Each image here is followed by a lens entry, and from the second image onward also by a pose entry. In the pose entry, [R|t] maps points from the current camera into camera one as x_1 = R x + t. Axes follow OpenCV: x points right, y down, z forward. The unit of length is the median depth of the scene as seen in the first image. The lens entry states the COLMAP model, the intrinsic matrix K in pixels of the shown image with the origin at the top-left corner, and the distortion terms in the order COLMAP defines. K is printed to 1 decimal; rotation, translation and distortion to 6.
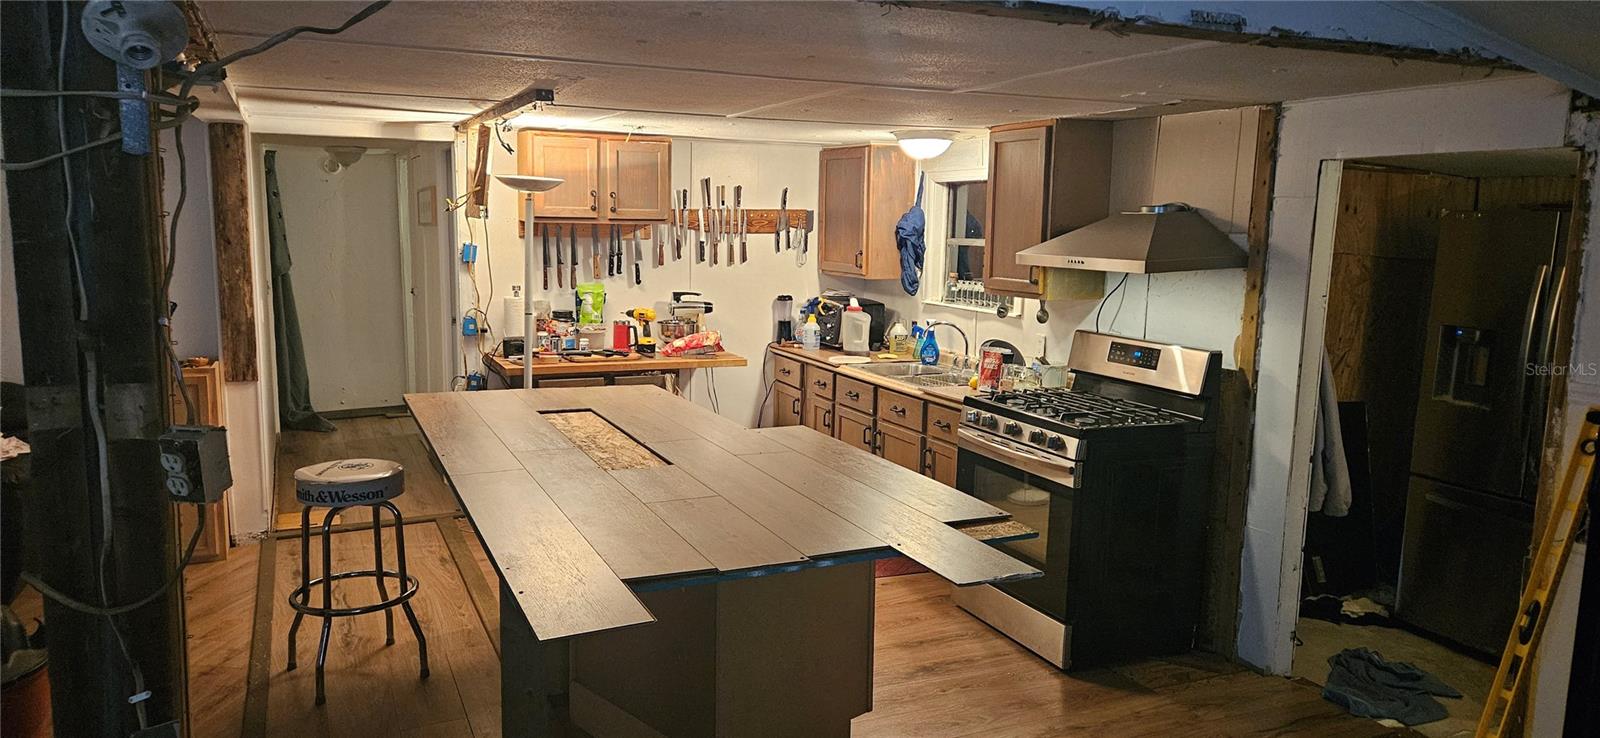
lens RADIAL K [[1052.0, 0, 800.0], [0, 1052.0, 369.0], [0, 0, 1]] dist [0.035381, -0.000504]
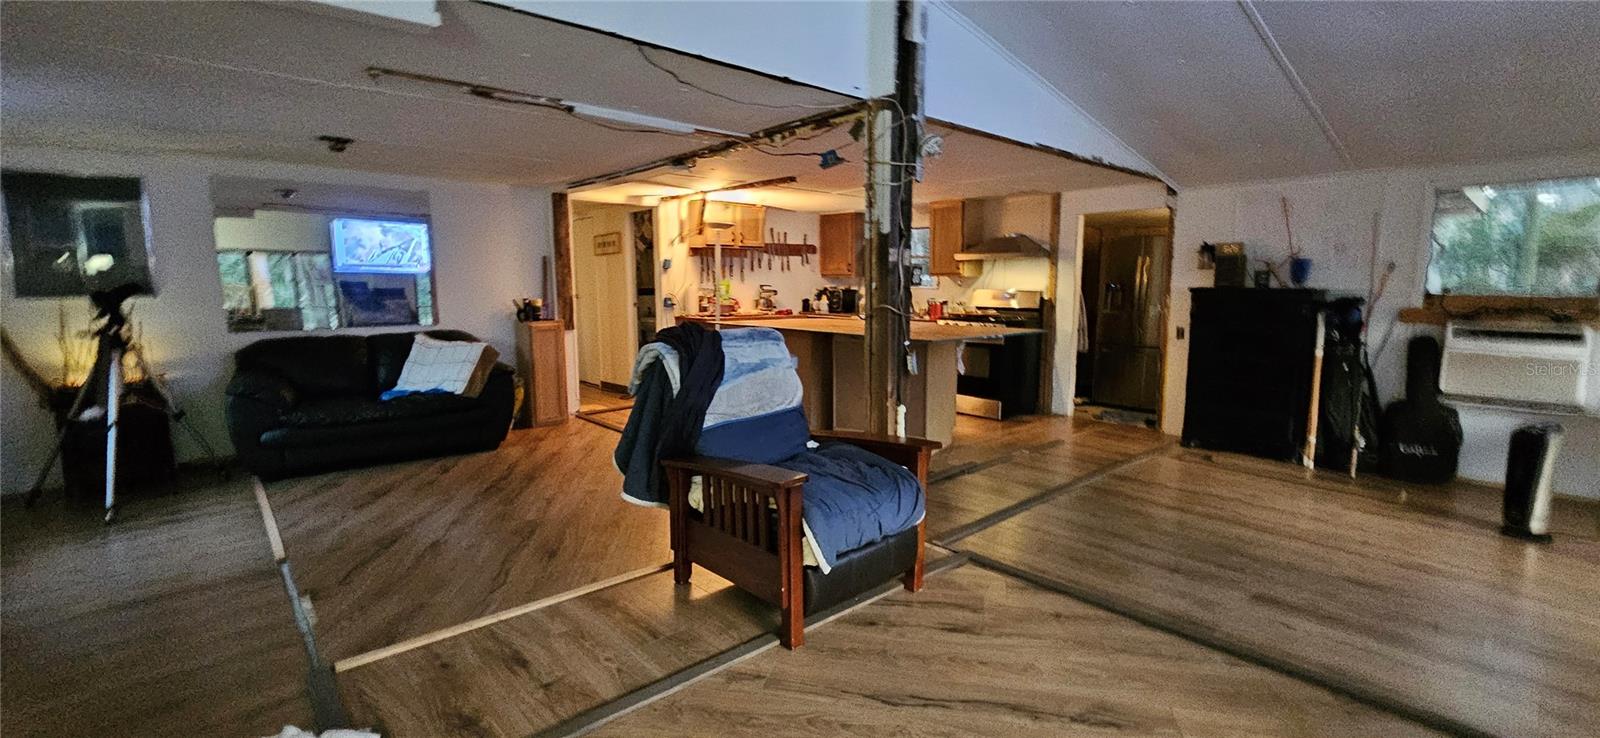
lens RADIAL K [[675.9, 0, 842.7], [0, 675.9, 367.8], [0, 0, 1]] dist [0.000535, 0.000467]
pose [[0.950595, -0.054640, 0.305589, -0.531532], [0.058467, 0.998284, -0.003378, 0.138403], [-0.304880, 0.021078, 0.952158, -0.365676]]
